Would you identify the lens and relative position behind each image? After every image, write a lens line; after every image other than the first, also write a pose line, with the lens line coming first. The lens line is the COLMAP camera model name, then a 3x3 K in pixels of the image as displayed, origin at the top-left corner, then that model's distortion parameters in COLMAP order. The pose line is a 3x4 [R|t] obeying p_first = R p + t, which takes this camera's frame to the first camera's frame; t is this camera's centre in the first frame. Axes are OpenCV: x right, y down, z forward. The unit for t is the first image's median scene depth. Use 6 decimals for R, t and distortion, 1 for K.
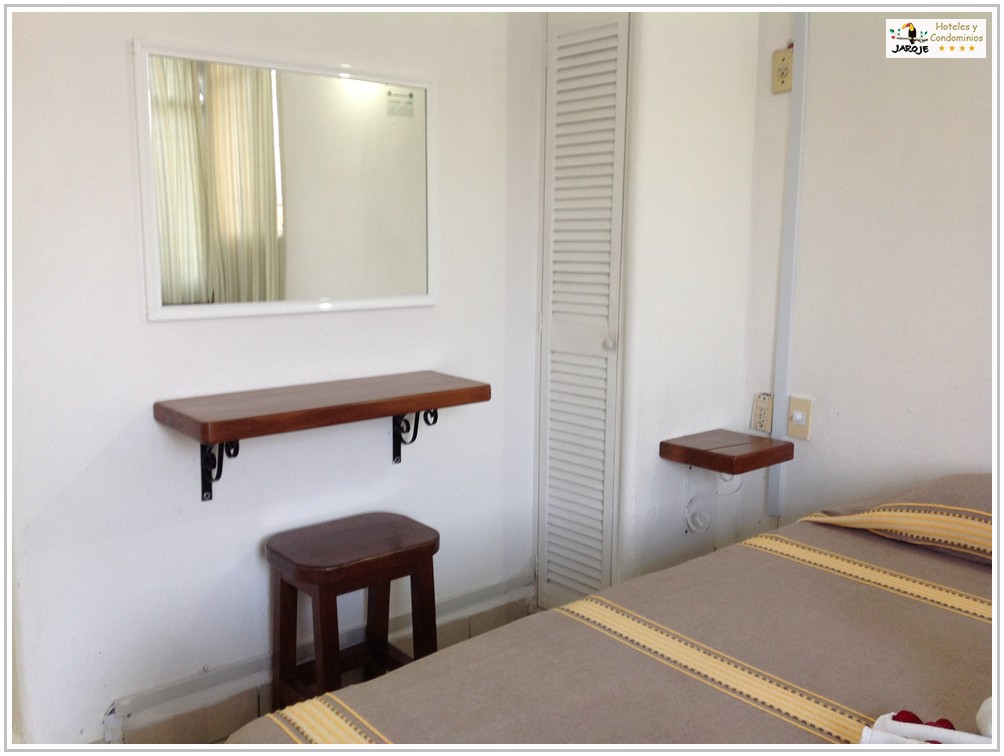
lens RADIAL K [[928.7, 0, 497.4], [0, 928.7, 358.9], [0, 0, 1]] dist [0.135389, -0.268131]
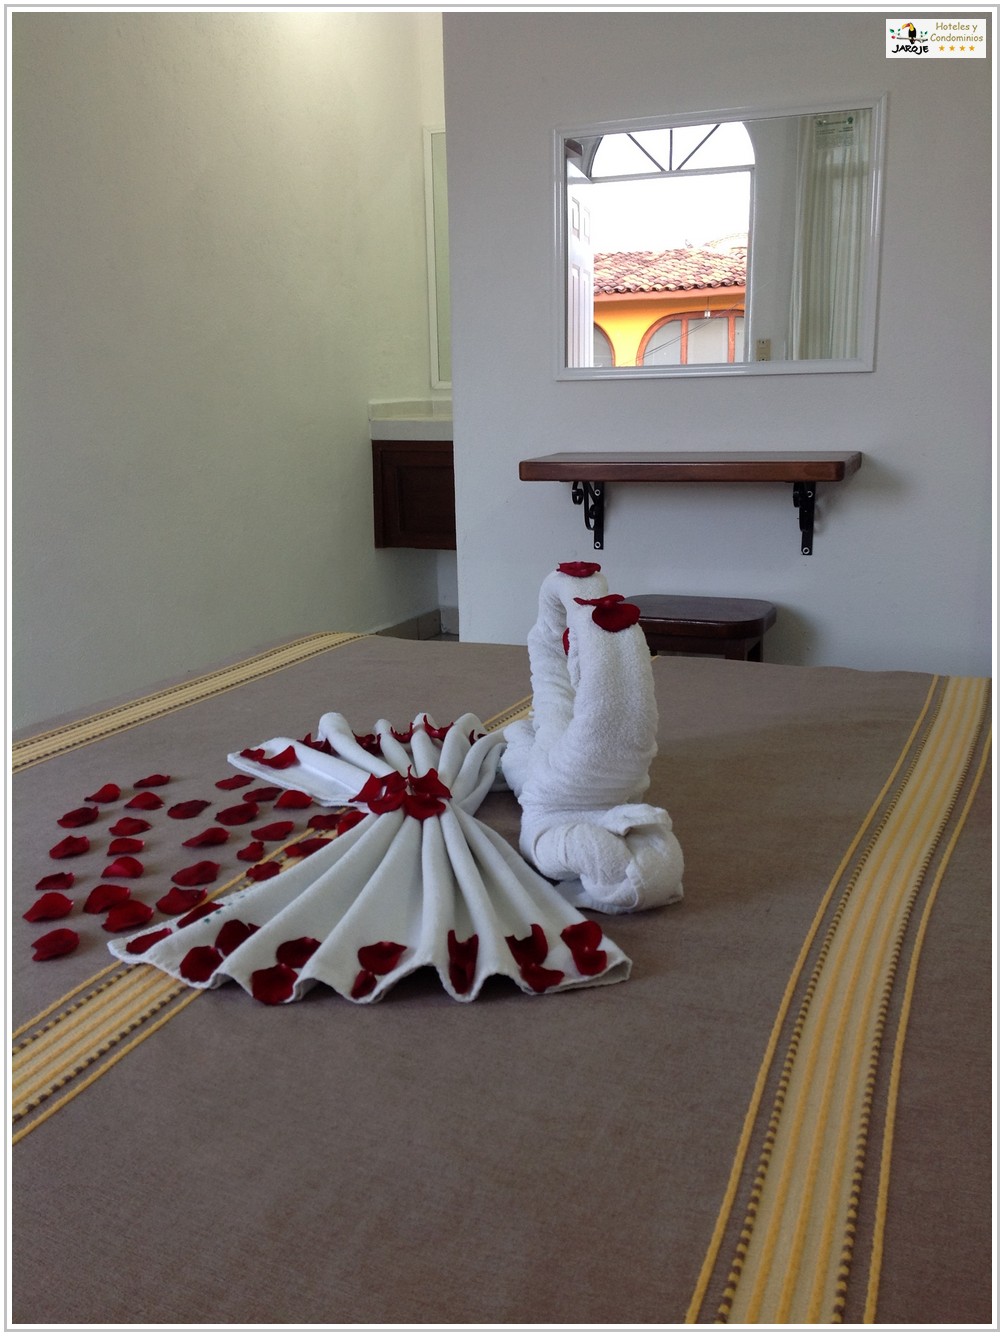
lens RADIAL K [[1235.8, 0, 515.3], [0, 1235.8, 665.6], [0, 0, 1]] dist [0.135389, -0.268131]
pose [[0.469122, 0.189498, -0.862563, 0.834729], [-0.097910, 0.981846, 0.162453, 0.052017], [0.877689, 0.008243, 0.479159, 0.190023]]
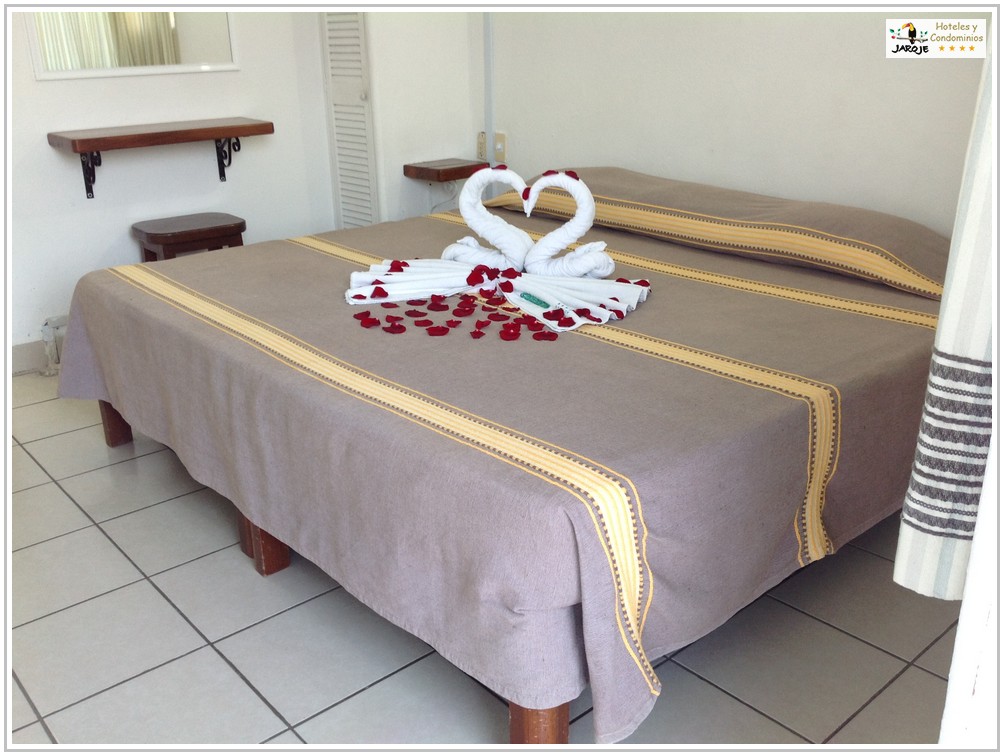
lens RADIAL K [[915.6, 0, 501.9], [0, 915.6, 371.6], [0, 0, 1]] dist [0.163369, -0.368153]
pose [[0.999087, -0.031702, 0.028654, 0.296882], [0.024658, 0.975339, 0.219329, 0.097056], [-0.034901, -0.218423, 0.975230, -0.560069]]
